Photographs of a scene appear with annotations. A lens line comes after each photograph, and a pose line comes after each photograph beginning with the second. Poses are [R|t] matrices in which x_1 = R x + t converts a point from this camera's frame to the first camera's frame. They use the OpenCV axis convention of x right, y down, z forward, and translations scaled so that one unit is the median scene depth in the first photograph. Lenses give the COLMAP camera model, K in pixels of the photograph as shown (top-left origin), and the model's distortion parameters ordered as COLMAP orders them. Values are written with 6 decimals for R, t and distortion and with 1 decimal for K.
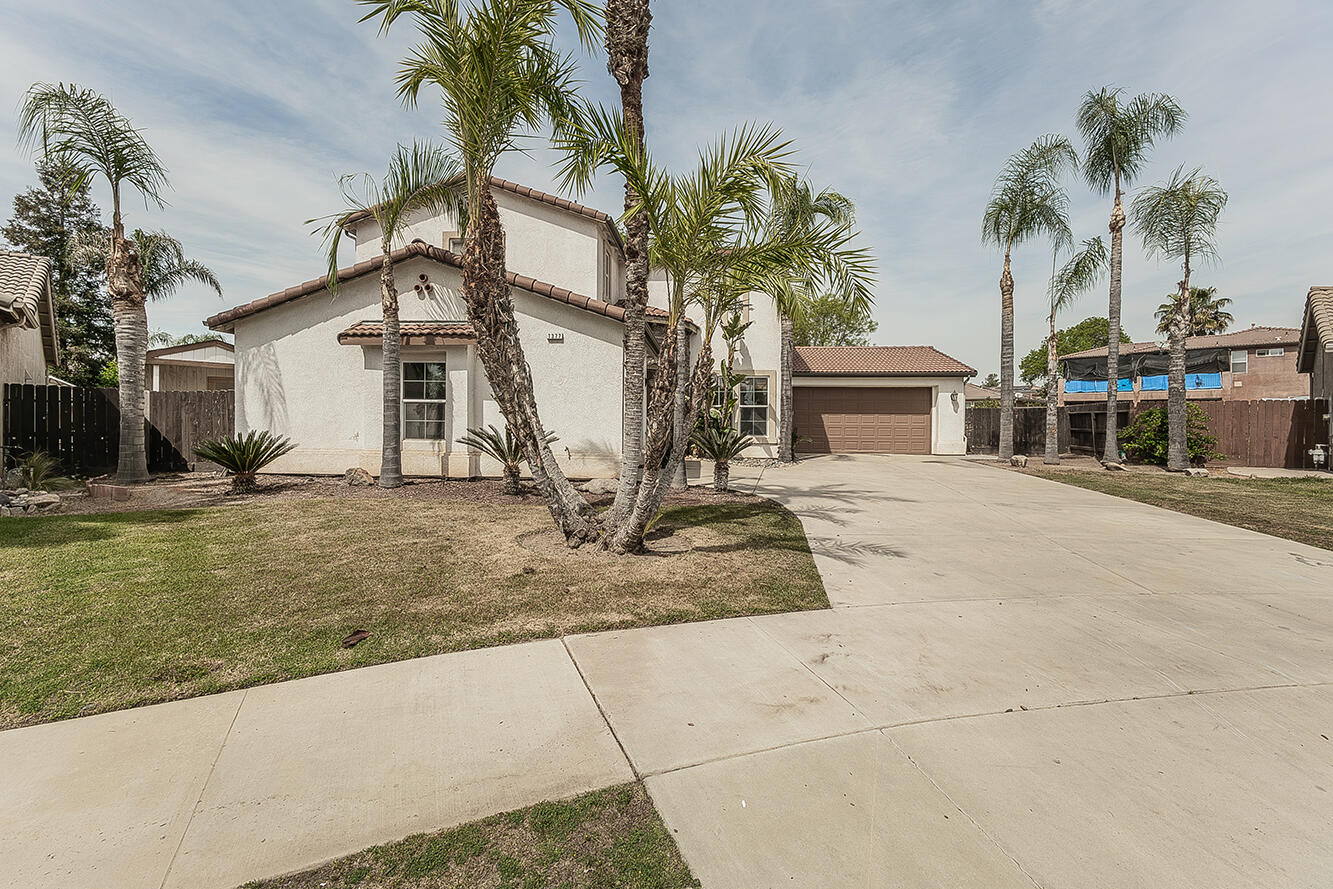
lens RADIAL K [[568.4, 0, 658.9], [0, 568.4, 436.7], [0, 0, 1]] dist [0.004998, 0.002552]
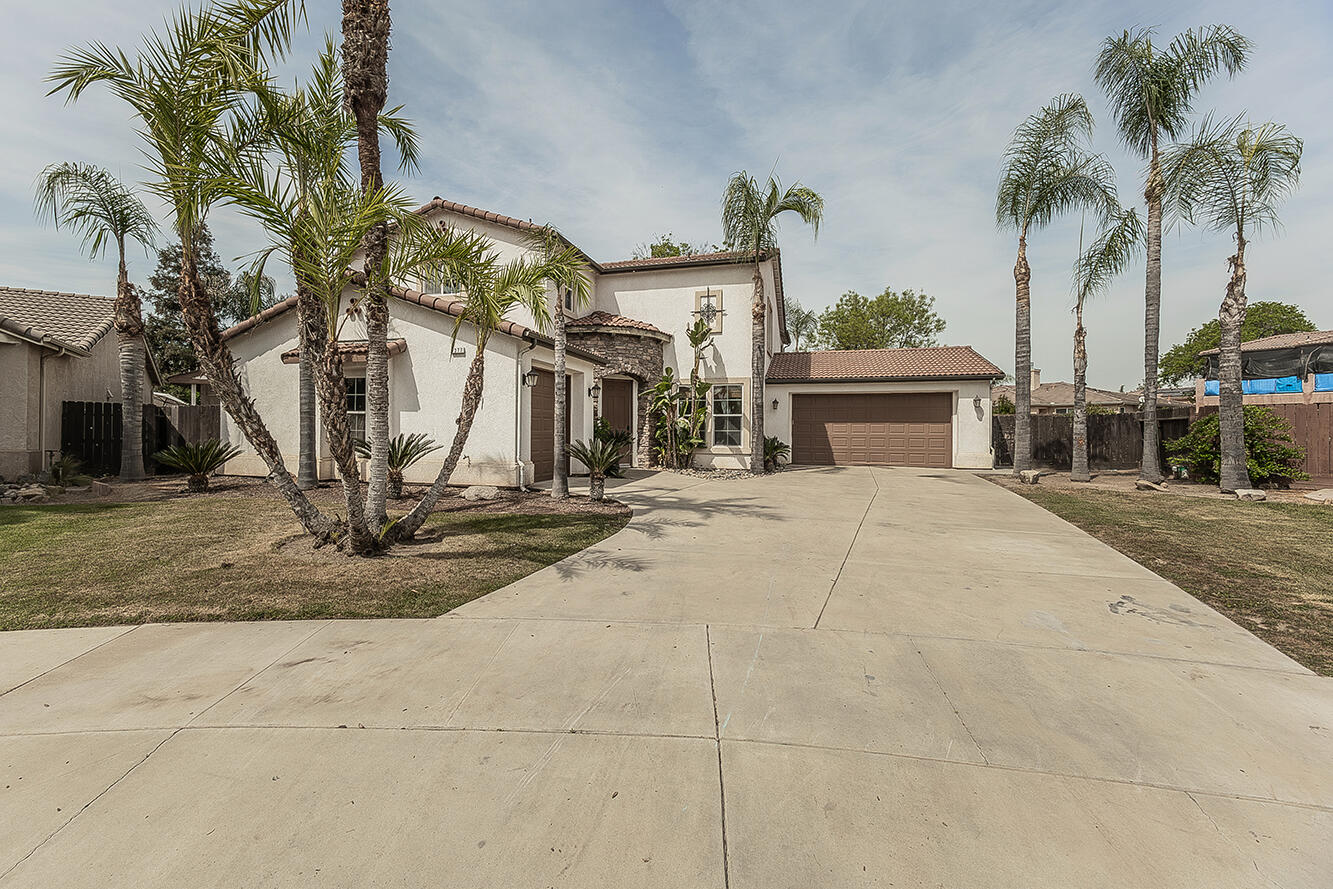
lens RADIAL K [[568.4, 0, 627.9], [0, 568.4, 440.7], [0, 0, 1]] dist [0.004998, 0.002552]
pose [[0.975016, 0.003739, -0.222104, 0.246122], [-0.005835, 0.999944, -0.008782, -0.000844], [0.222059, 0.009858, 0.974983, 0.028510]]
